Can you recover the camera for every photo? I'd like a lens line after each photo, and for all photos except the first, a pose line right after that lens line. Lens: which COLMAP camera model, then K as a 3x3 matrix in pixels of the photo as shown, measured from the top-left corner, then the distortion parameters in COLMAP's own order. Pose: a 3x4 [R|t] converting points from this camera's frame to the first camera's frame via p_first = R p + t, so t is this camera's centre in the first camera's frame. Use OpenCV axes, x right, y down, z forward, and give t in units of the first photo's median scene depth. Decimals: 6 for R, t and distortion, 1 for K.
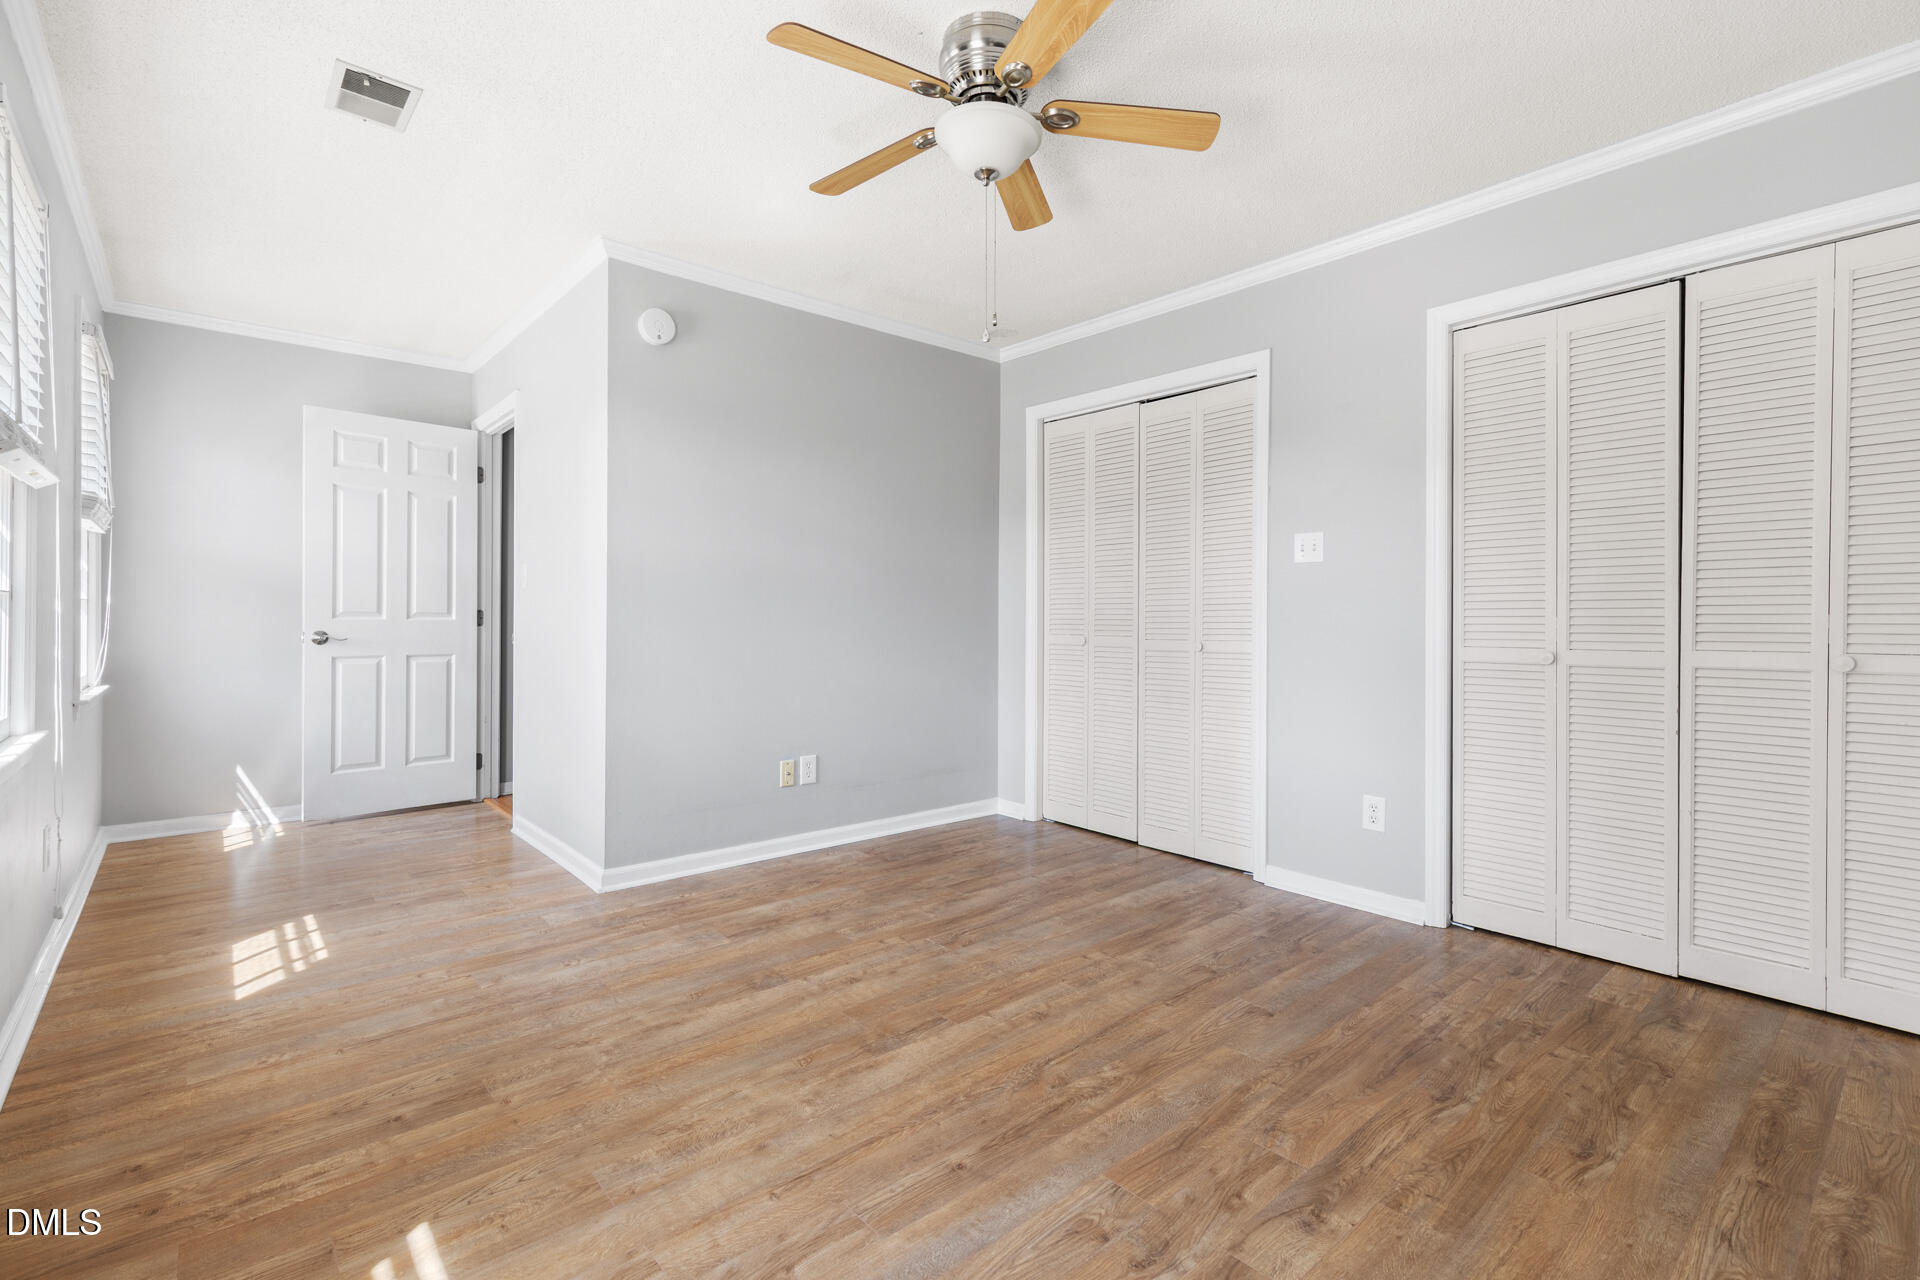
lens RADIAL K [[866.2, 0, 952.0], [0, 866.2, 626.2], [0, 0, 1]] dist [0.011281, -0.001007]
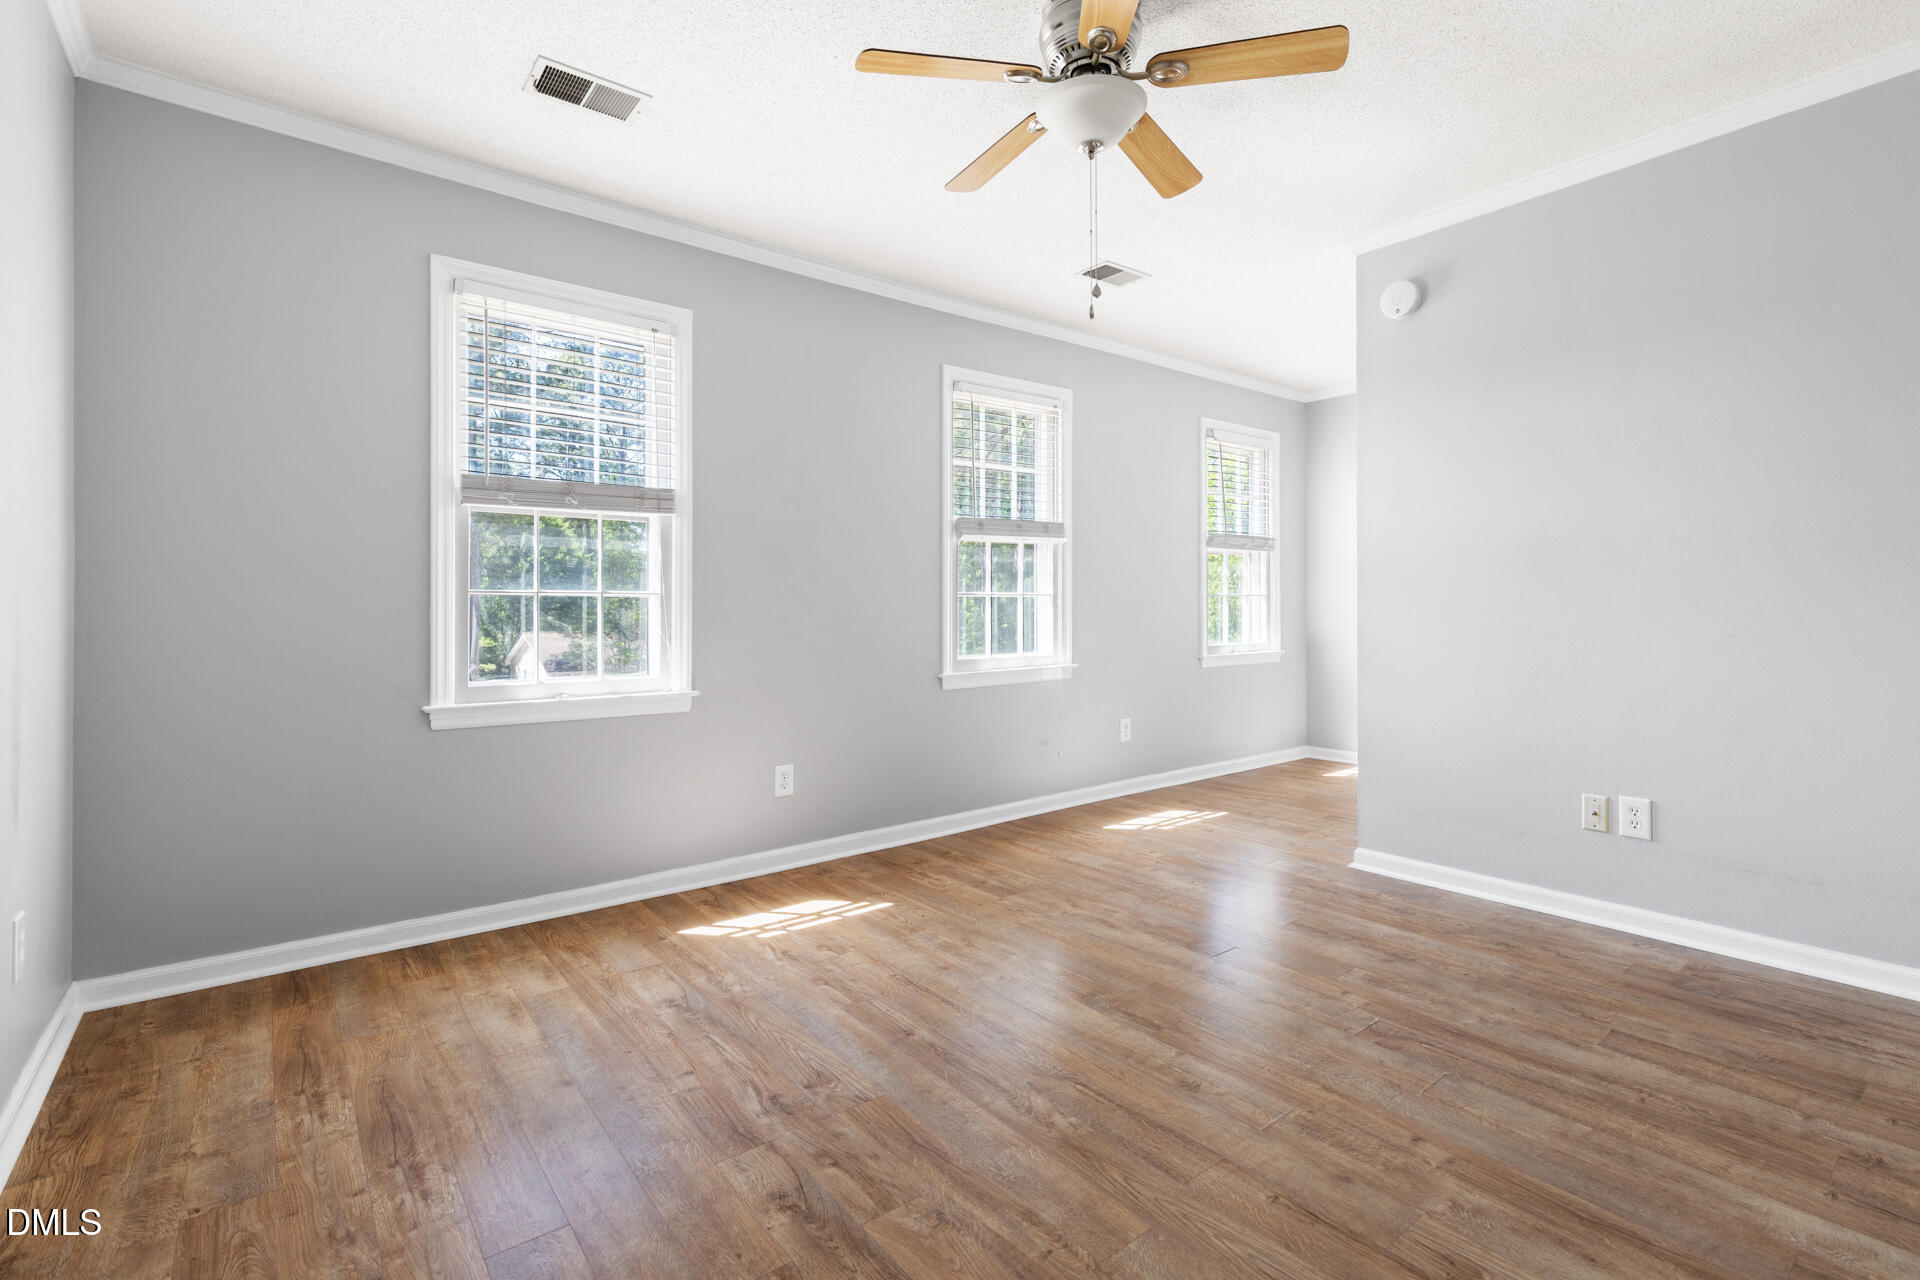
lens RADIAL K [[866.2, 0, 972.9], [0, 866.2, 602.0], [0, 0, 1]] dist [0.011281, -0.001007]
pose [[-0.028171, -0.011629, -0.999535, 0.866077], [-0.002870, 0.999929, -0.011553, 0.002923], [0.999599, 0.002543, -0.028203, 0.760874]]
